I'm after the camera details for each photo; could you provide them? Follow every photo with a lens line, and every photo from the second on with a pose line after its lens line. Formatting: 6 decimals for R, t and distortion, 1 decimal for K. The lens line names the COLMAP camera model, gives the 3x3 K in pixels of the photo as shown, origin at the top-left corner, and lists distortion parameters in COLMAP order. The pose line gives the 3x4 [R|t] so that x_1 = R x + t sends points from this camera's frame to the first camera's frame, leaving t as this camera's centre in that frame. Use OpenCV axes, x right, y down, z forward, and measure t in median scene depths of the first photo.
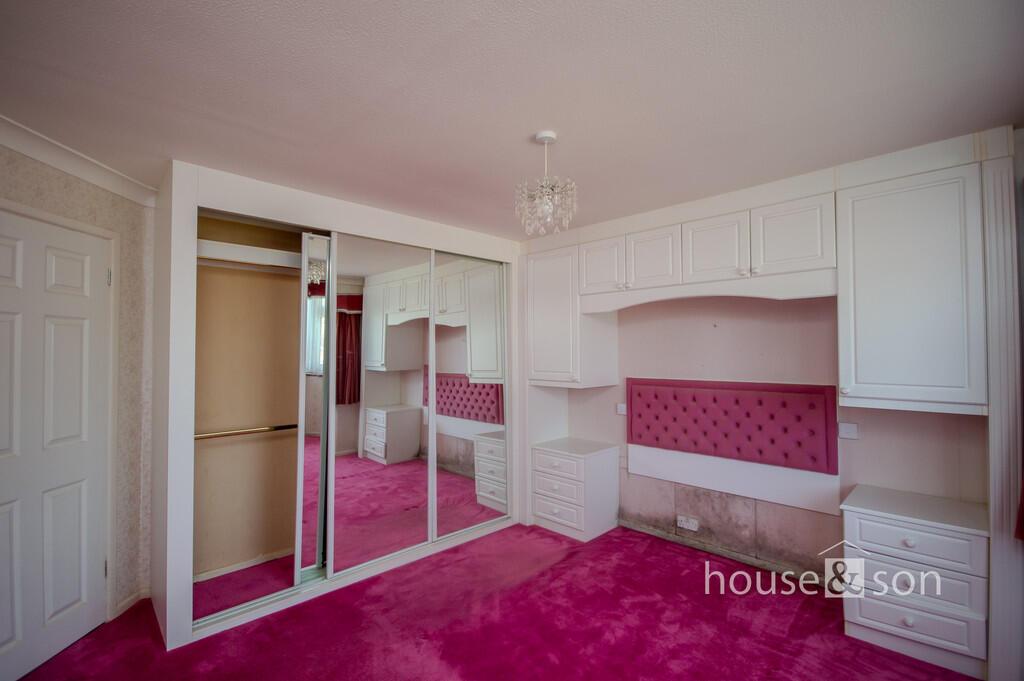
lens RADIAL K [[441.6, 0, 512.0], [0, 441.6, 340.5], [0, 0, 1]] dist [0.002074, 0.000251]
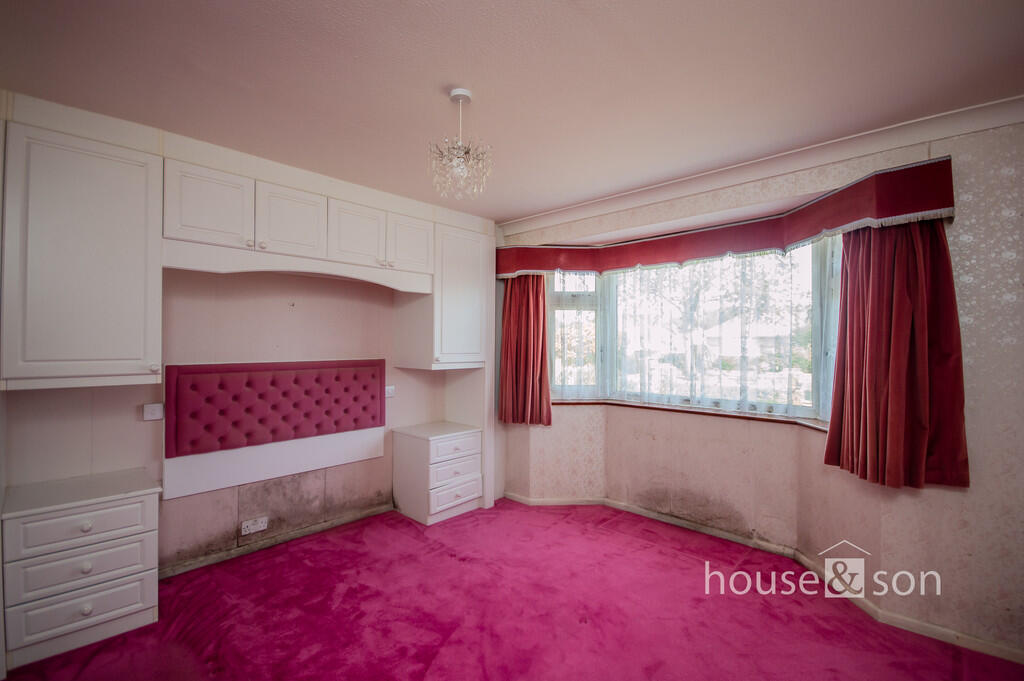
lens RADIAL K [[456.5, 0, 512.0], [0, 456.5, 340.5], [0, 0, 1]] dist [-0.001148, -0.000248]
pose [[-0.011626, -0.000066, 0.999932, -0.537501], [-0.038823, 0.999246, -0.000386, 0.026968], [-0.999178, -0.038825, -0.011620, 0.533145]]
